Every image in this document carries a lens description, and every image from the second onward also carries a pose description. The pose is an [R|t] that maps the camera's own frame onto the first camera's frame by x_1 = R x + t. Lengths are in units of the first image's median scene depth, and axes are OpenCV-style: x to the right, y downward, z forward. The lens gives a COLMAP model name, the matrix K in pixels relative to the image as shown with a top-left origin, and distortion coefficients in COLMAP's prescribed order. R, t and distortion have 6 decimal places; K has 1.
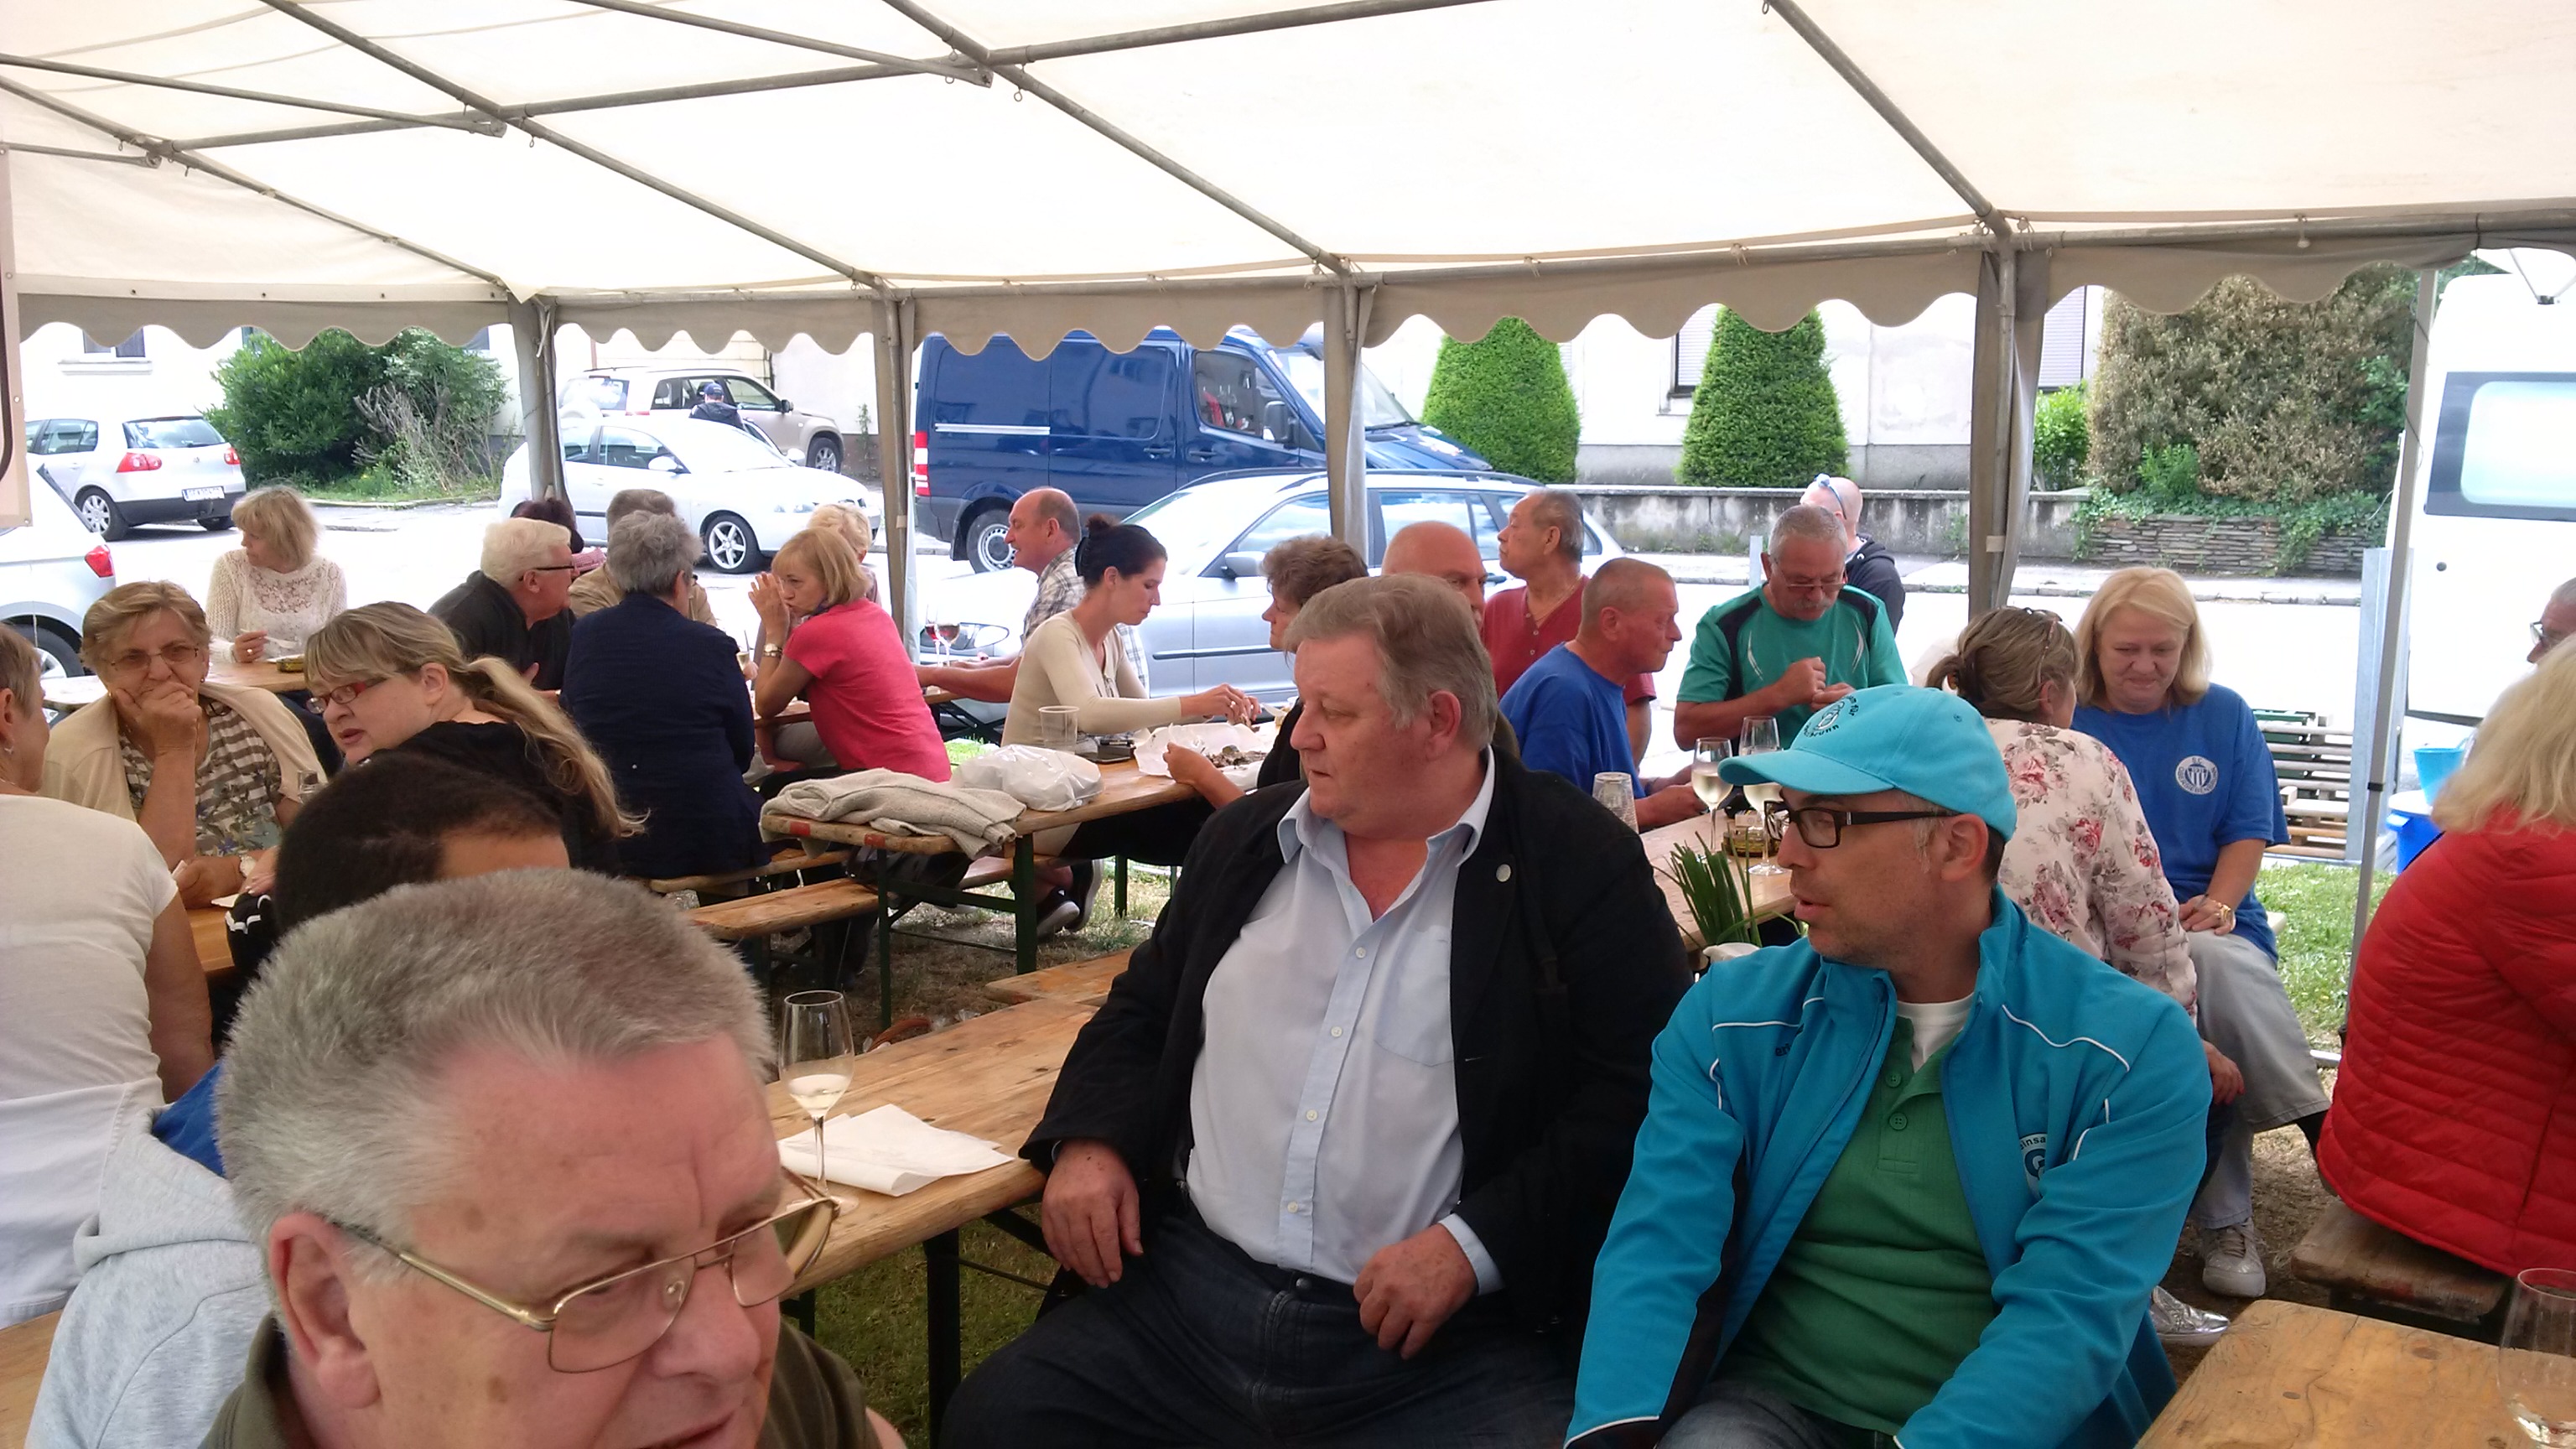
lens RADIAL K [[2268.9, 0, 1327.9], [0, 2268.9, 719.6], [0, 0, 1]] dist [0.146562, -0.289566]
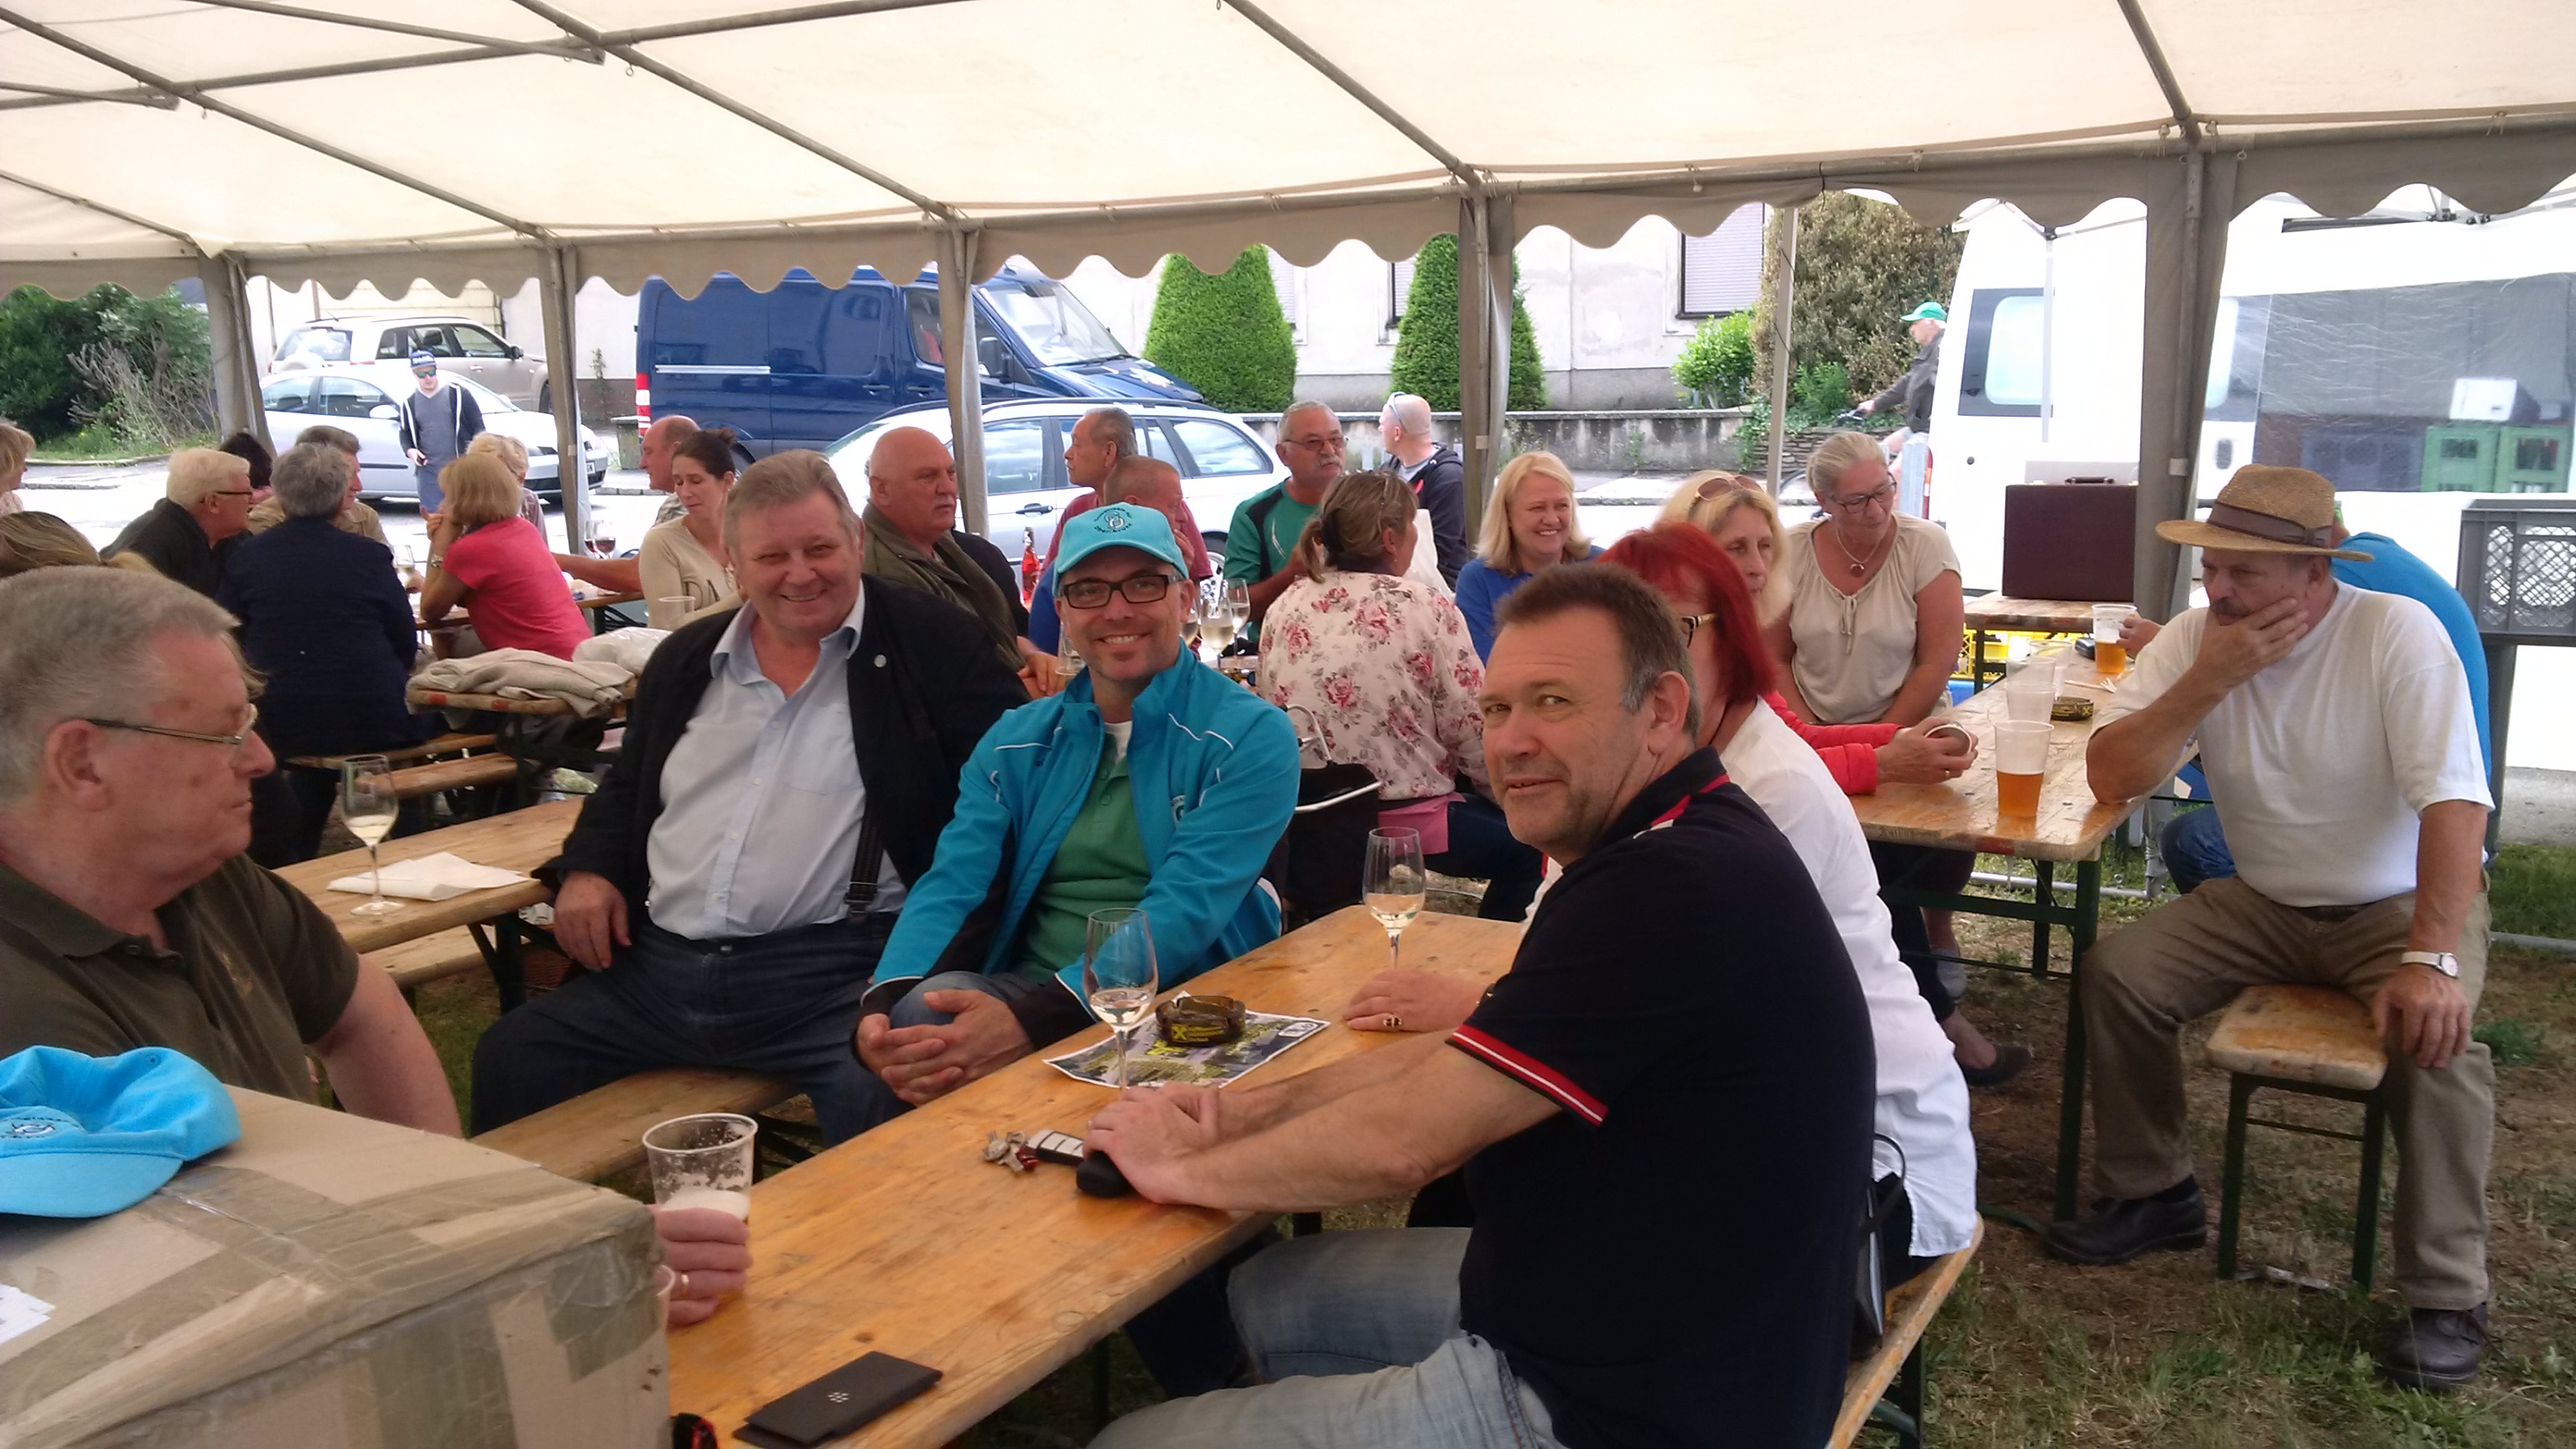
lens RADIAL K [[2338.2, 0, 1330.2], [0, 2338.2, 701.4], [0, 0, 1]] dist [0.150163, -0.288389]
pose [[0.996323, -0.033893, 0.078694, 0.074868], [0.032743, 0.999338, 0.015859, 0.024927], [-0.079179, -0.013224, 0.996773, -0.148803]]
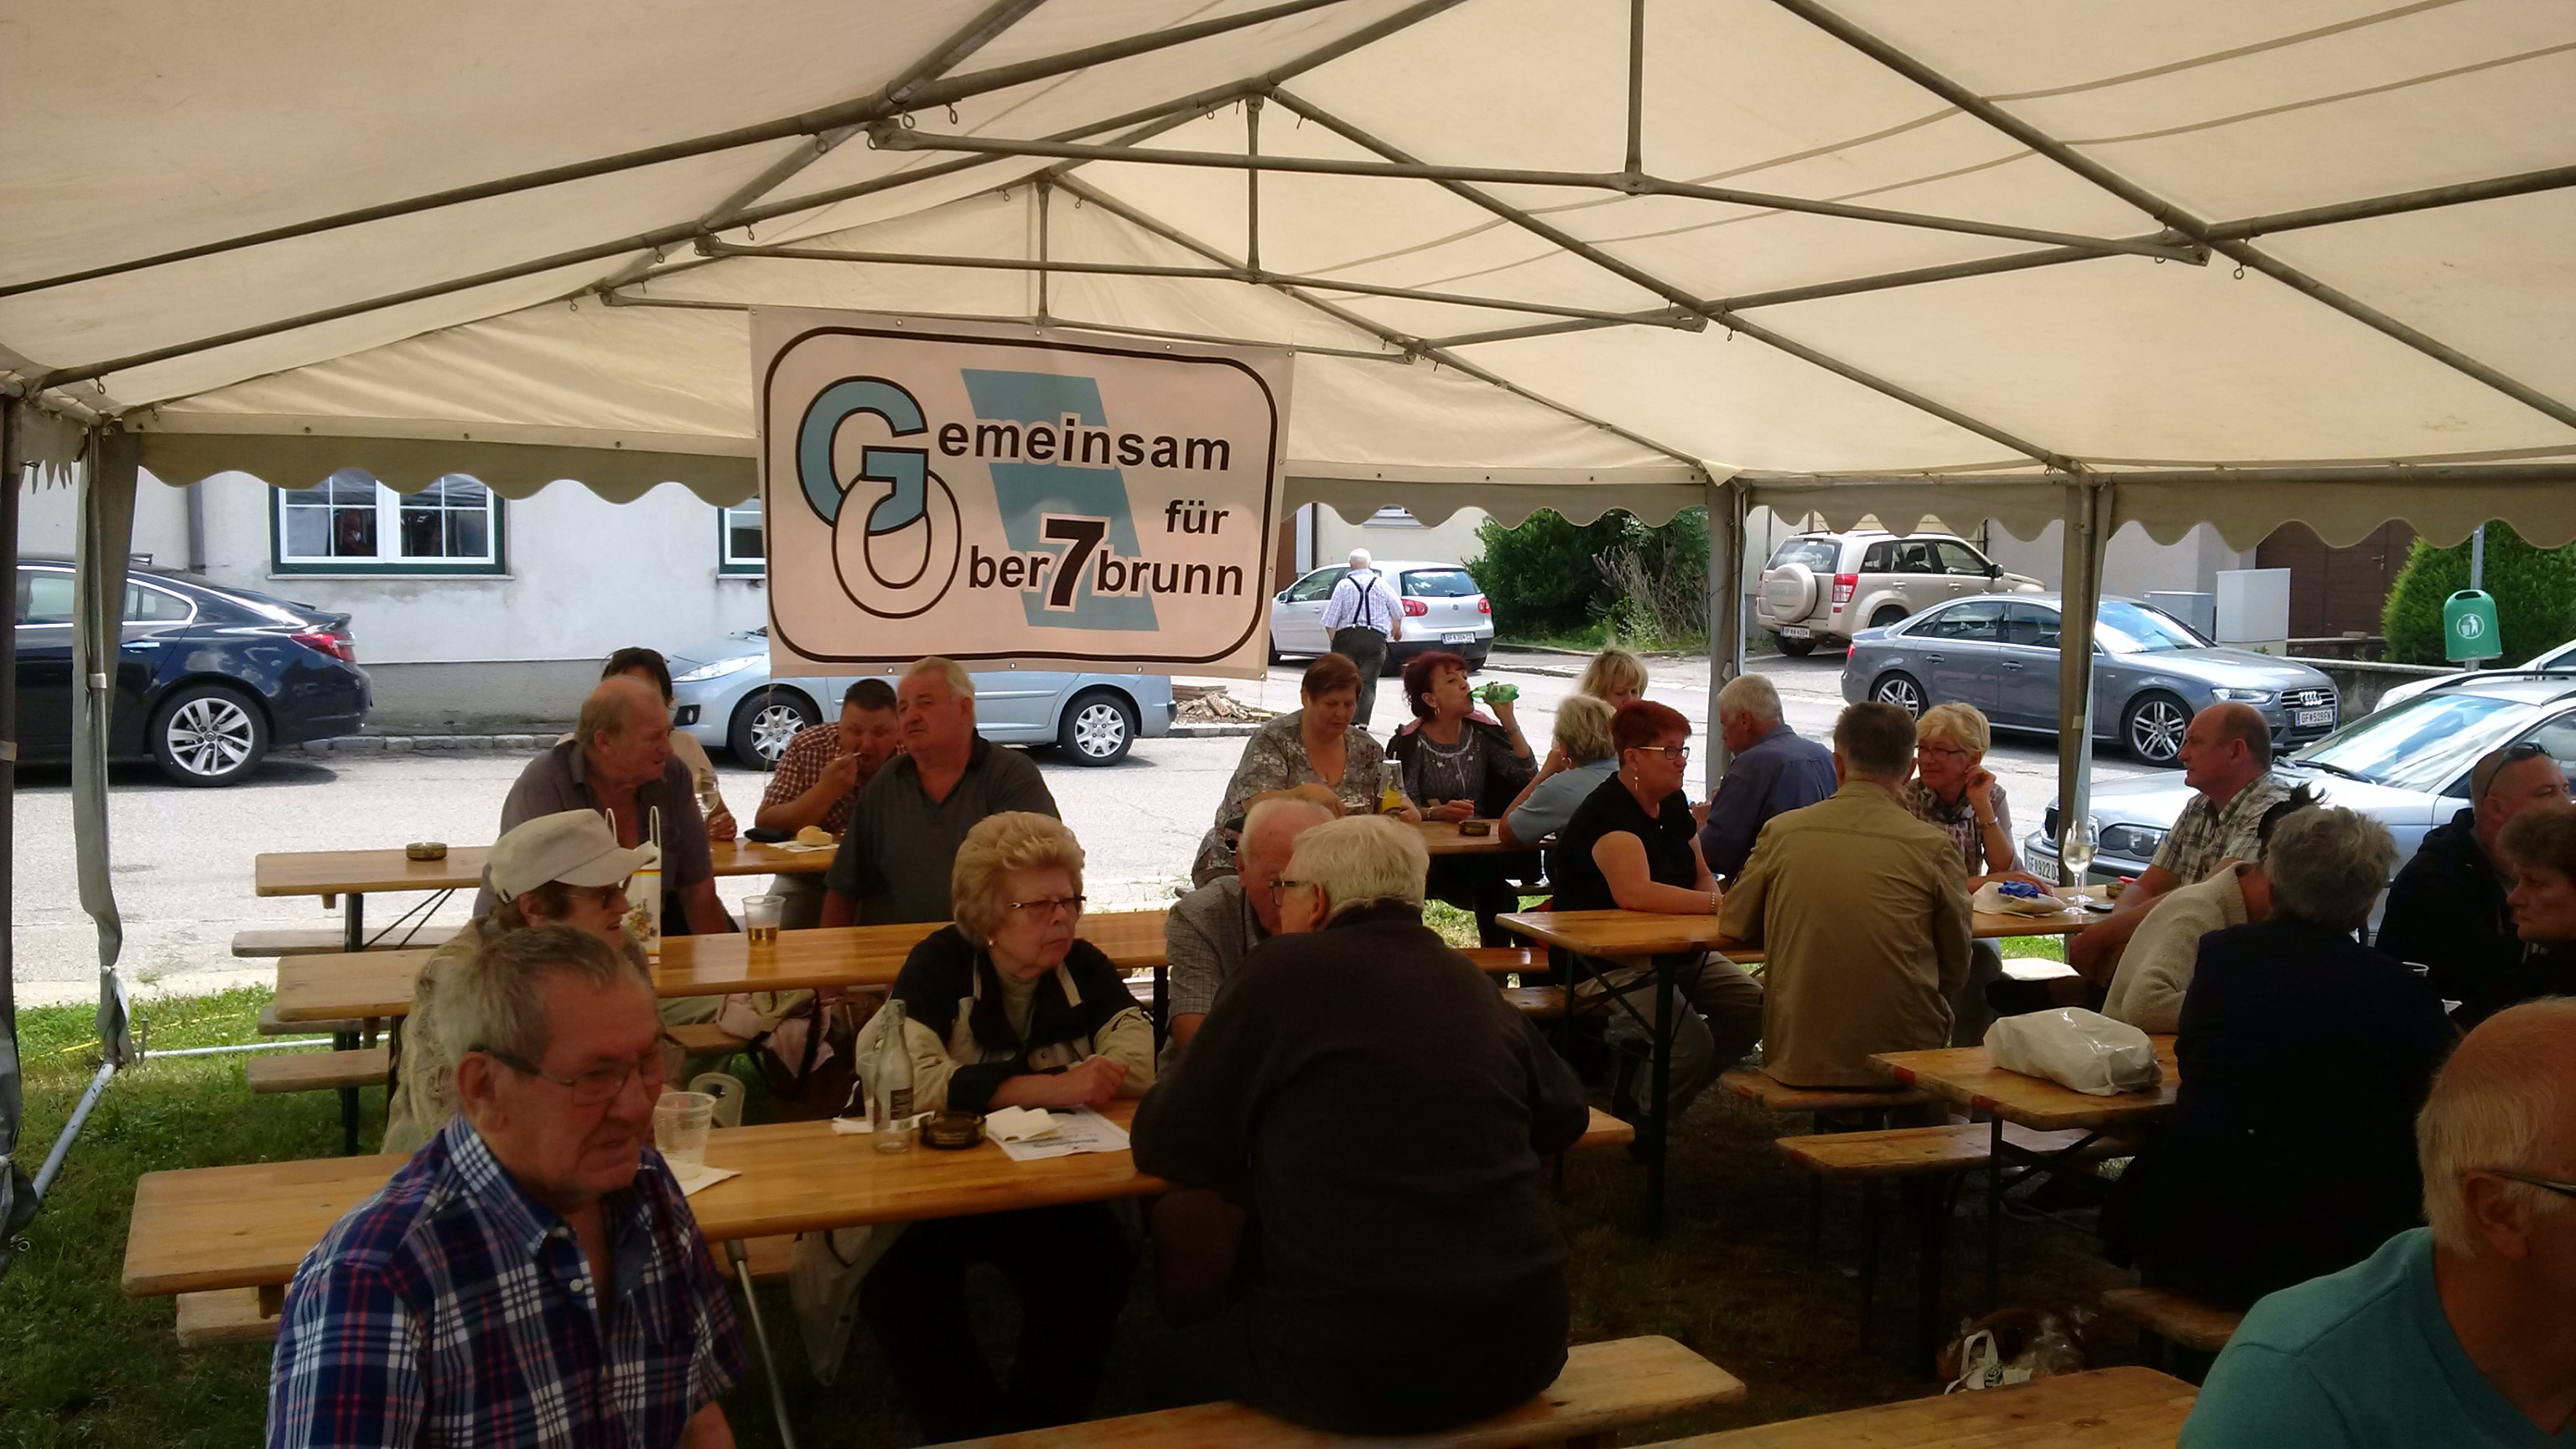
lens RADIAL K [[2279.0, 0, 1288.0], [0, 2279.0, 724.5], [0, 0, 1]] dist [0.073942, -0.156761]
pose [[0.859008, 0.065231, -0.507790, 0.008382], [-0.097154, 0.994597, -0.036585, -0.019556], [0.502660, 0.080760, 0.860704, 0.040793]]
